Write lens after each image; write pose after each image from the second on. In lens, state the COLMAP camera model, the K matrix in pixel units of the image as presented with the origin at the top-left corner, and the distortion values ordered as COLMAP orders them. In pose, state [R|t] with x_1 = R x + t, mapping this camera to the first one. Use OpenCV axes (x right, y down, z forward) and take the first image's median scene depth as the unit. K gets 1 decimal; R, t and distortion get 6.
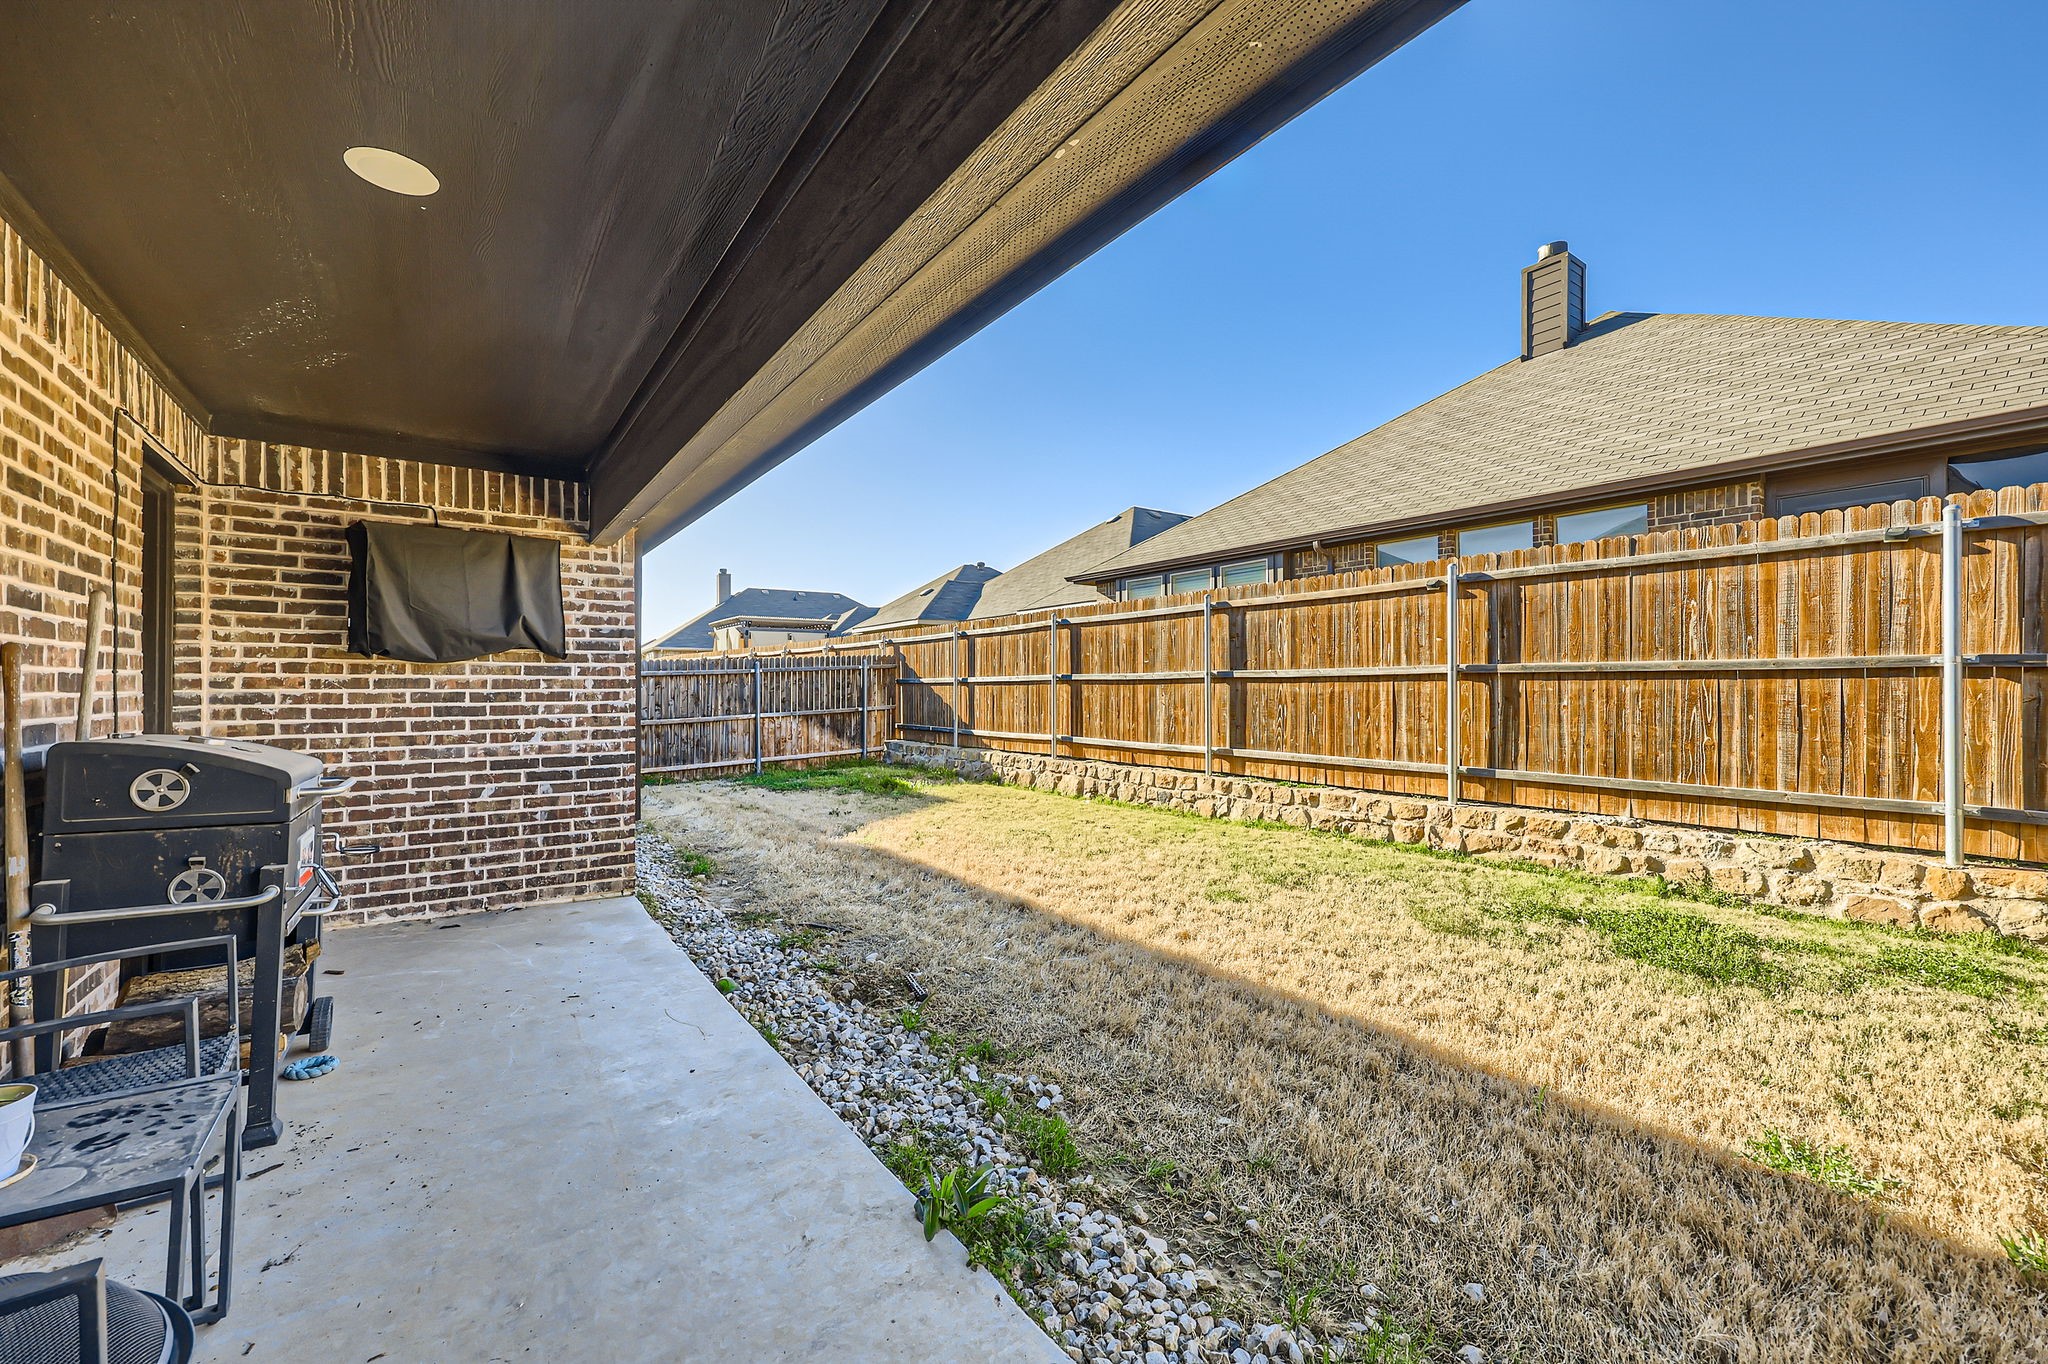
lens RADIAL K [[827.9, 0, 1013.9], [0, 827.9, 683.0], [0, 0, 1]] dist [-0.000667, 0.000013]
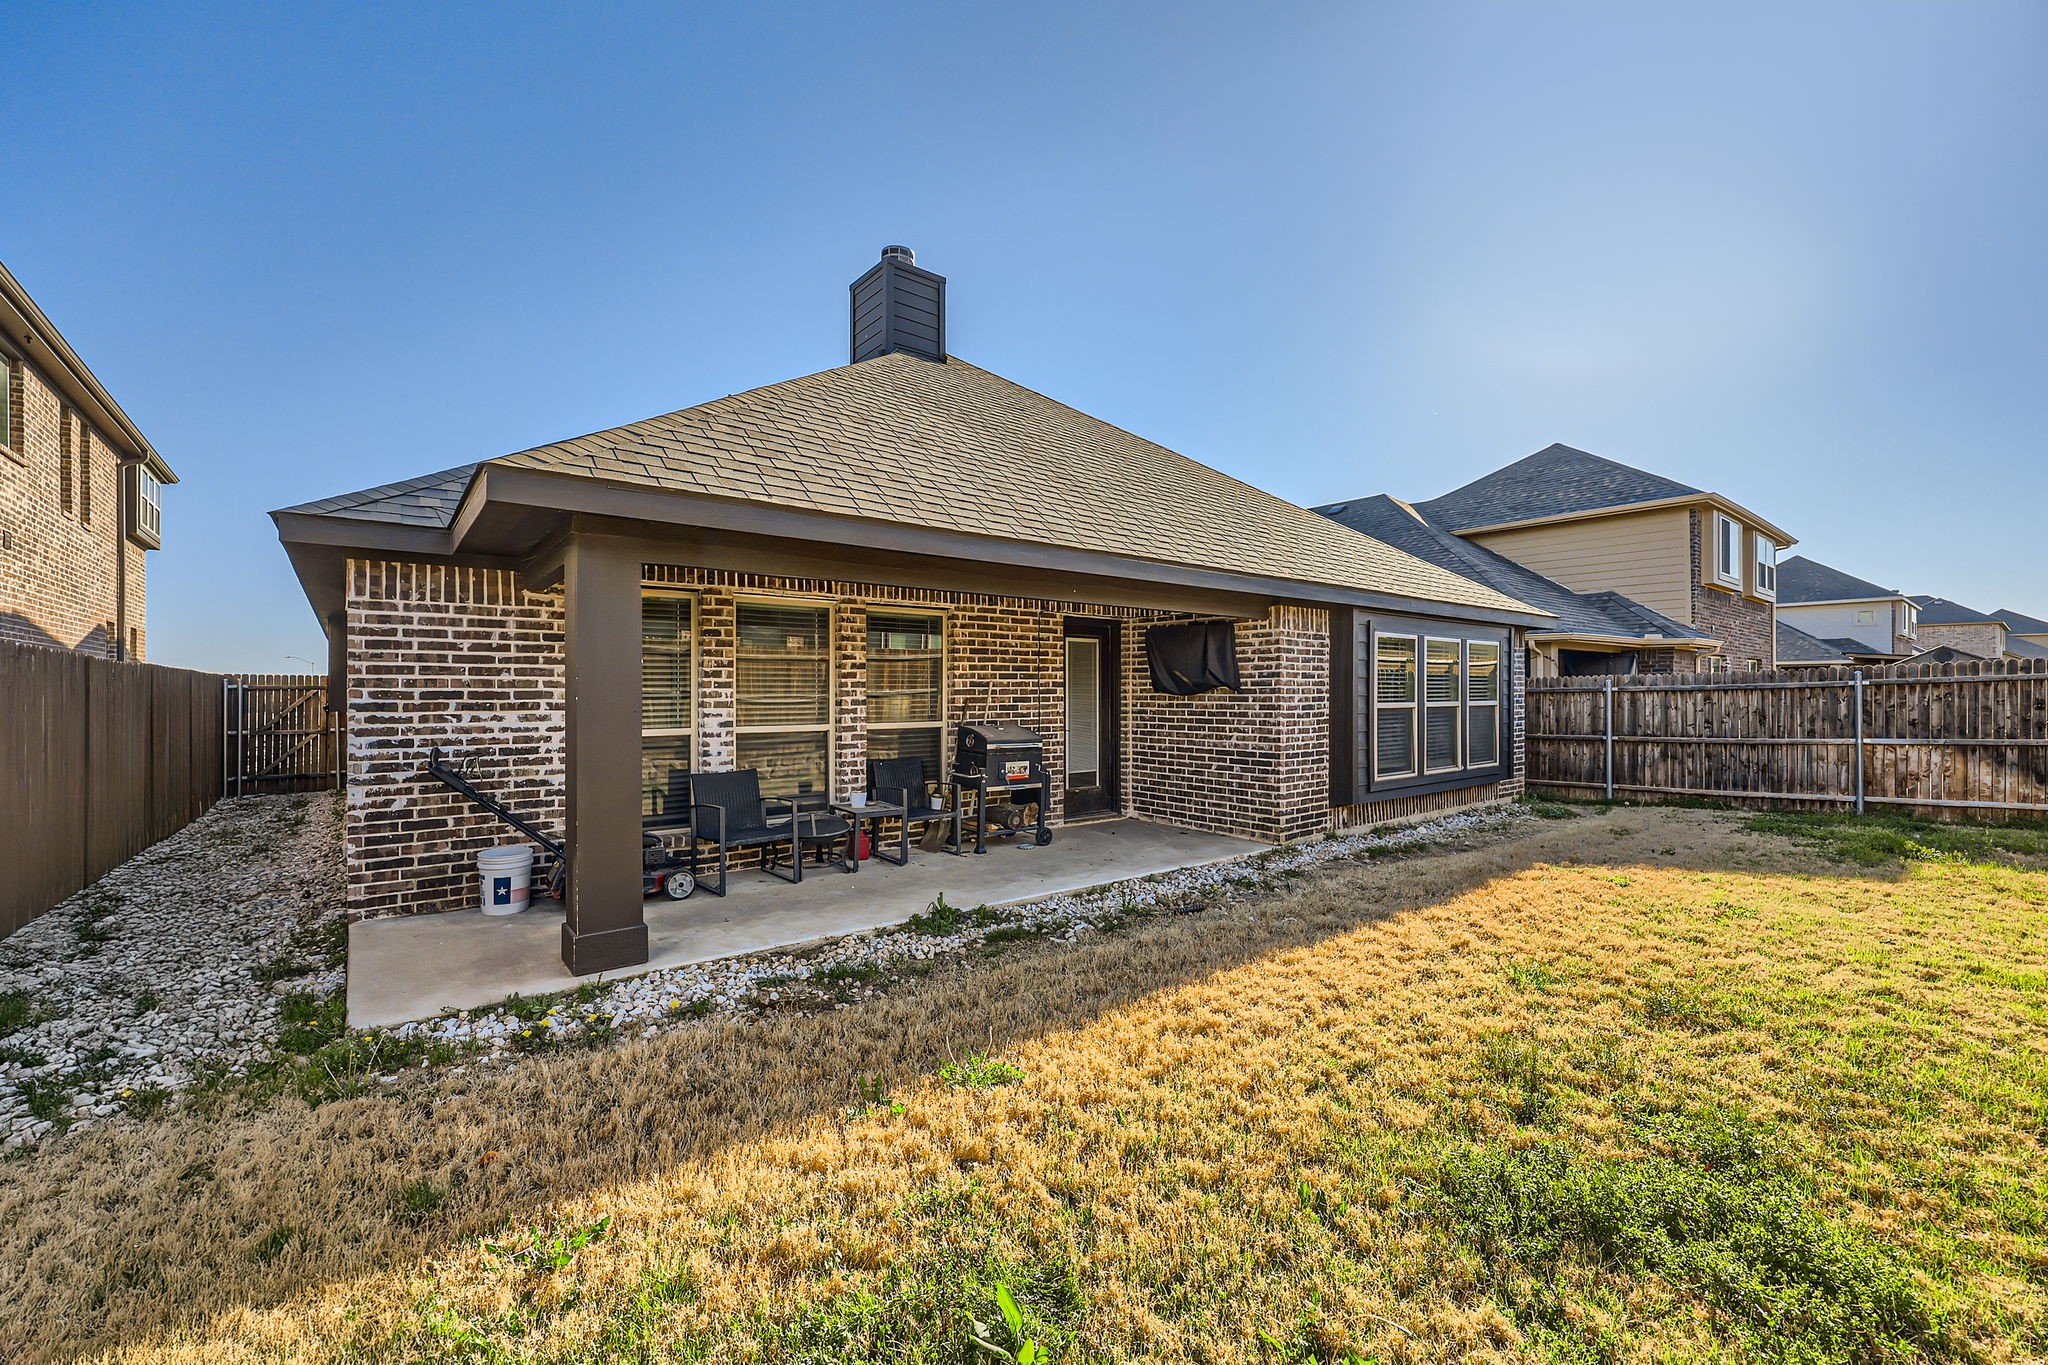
lens RADIAL K [[827.9, 0, 1015.3], [0, 827.9, 687.8], [0, 0, 1]] dist [-0.000667, 0.000013]
pose [[0.072256, -0.000327, -0.997386, 1.050867], [0.006289, 0.999980, 0.000128, -0.039464], [0.997366, -0.006282, 0.072256, 0.414996]]
